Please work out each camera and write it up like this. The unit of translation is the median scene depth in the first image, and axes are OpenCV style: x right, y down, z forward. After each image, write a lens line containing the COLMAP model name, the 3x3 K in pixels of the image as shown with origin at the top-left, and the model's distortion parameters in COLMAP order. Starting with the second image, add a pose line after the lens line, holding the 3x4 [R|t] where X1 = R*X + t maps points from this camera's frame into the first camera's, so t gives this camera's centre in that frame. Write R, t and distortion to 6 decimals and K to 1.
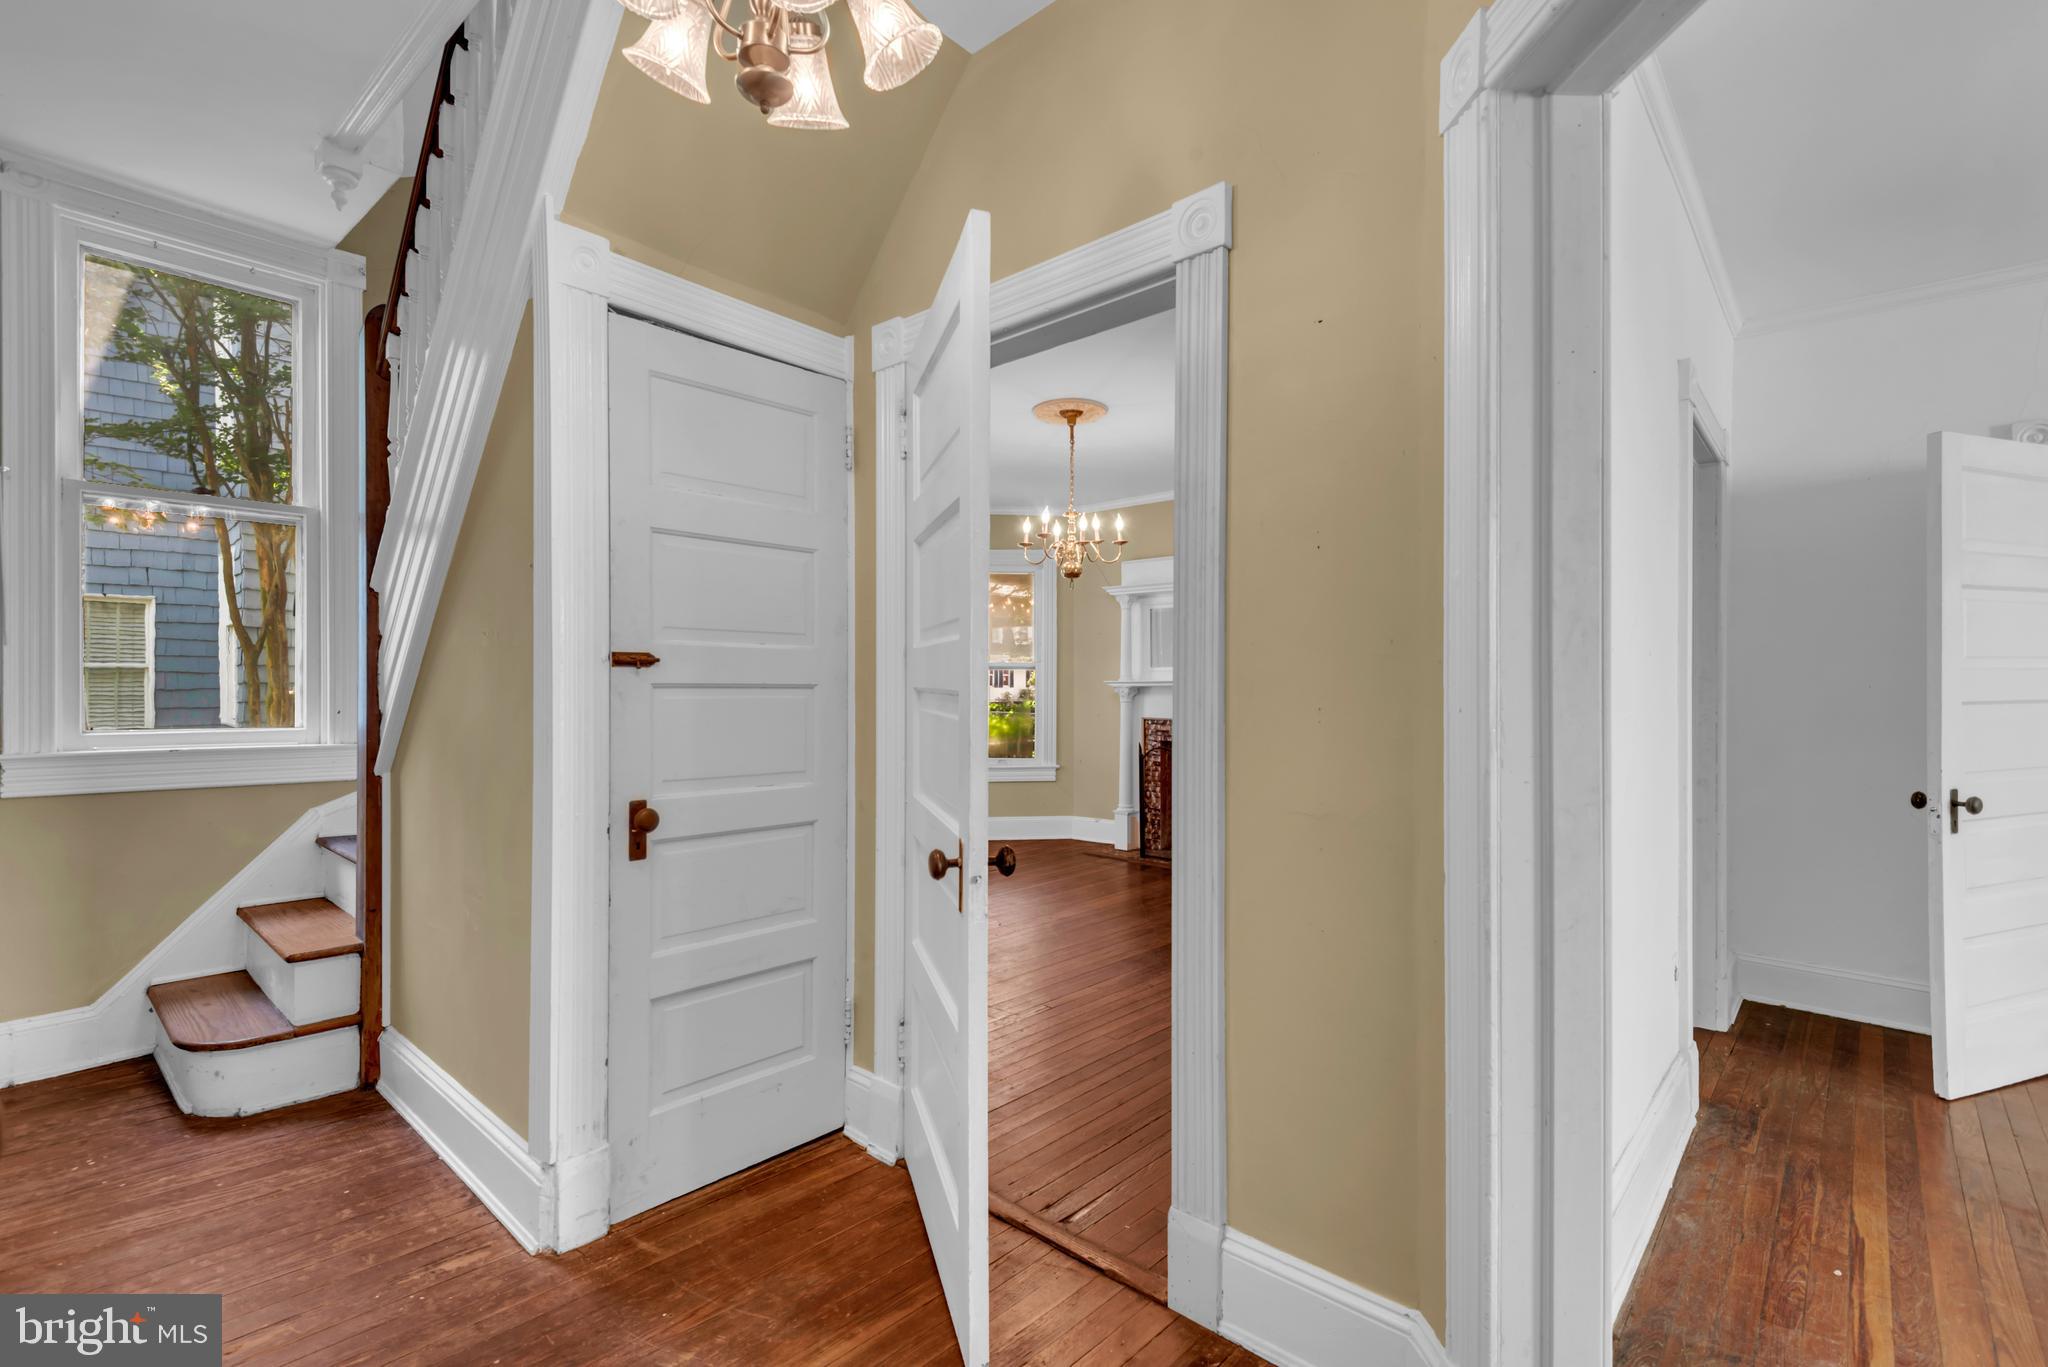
lens RADIAL K [[935.8, 0, 1021.5], [0, 935.8, 673.6], [0, 0, 1]] dist [0.043910, -0.023137]
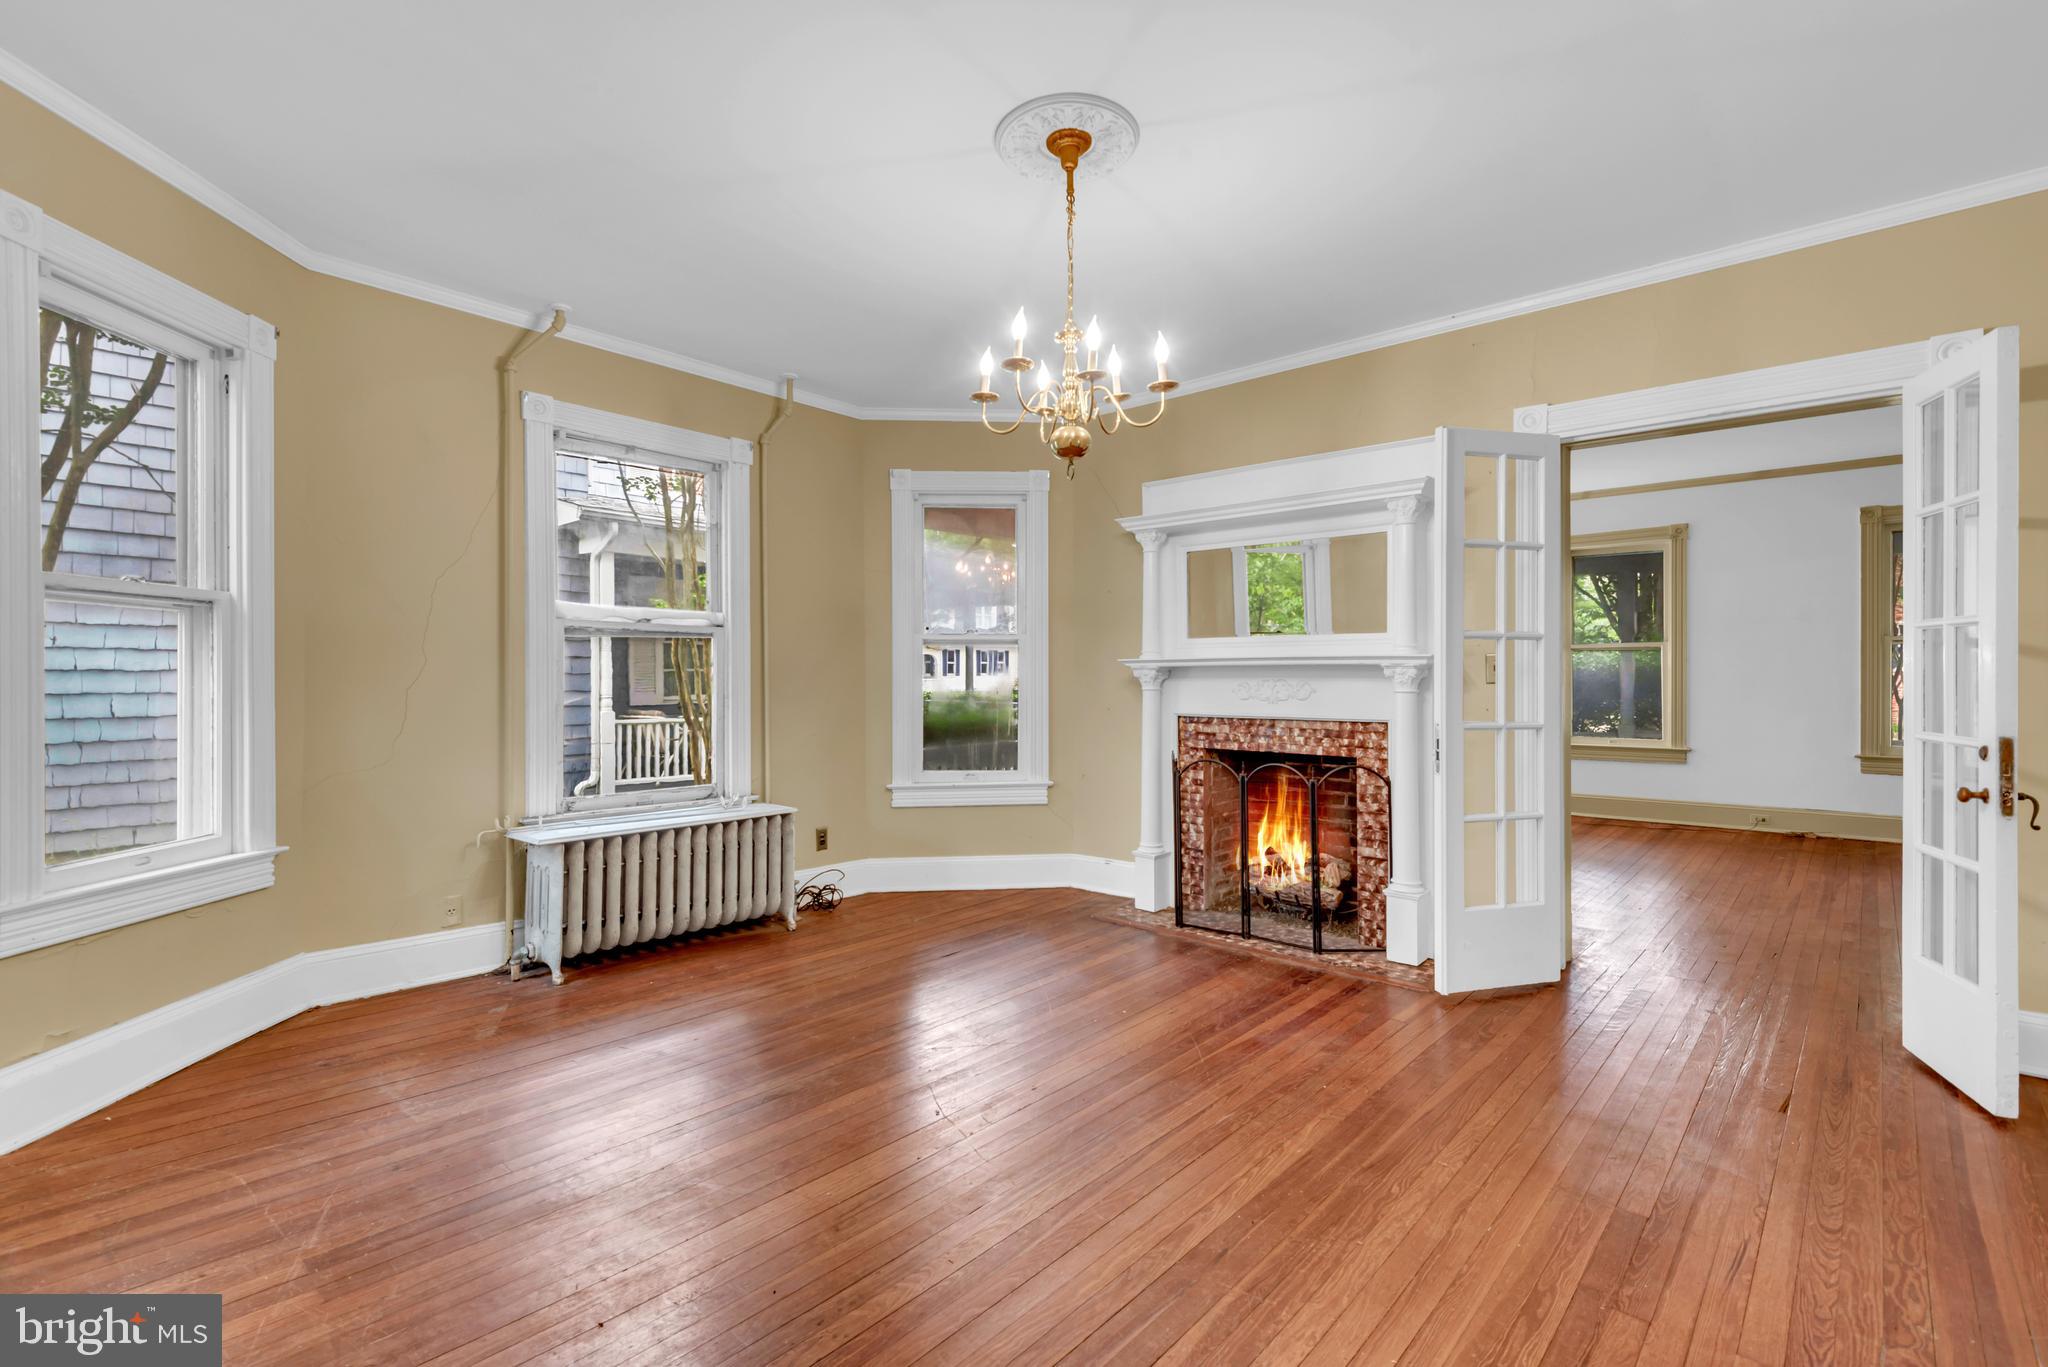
lens RADIAL K [[935.8, 0, 1021.5], [0, 935.8, 673.6], [0, 0, 1]] dist [0.043910, -0.023137]
pose [[0.999978, -0.005685, 0.003440, 0.016566], [0.005639, 0.999897, 0.013204, 0.009337], [-0.003514, -0.013185, 0.999907, 0.333433]]
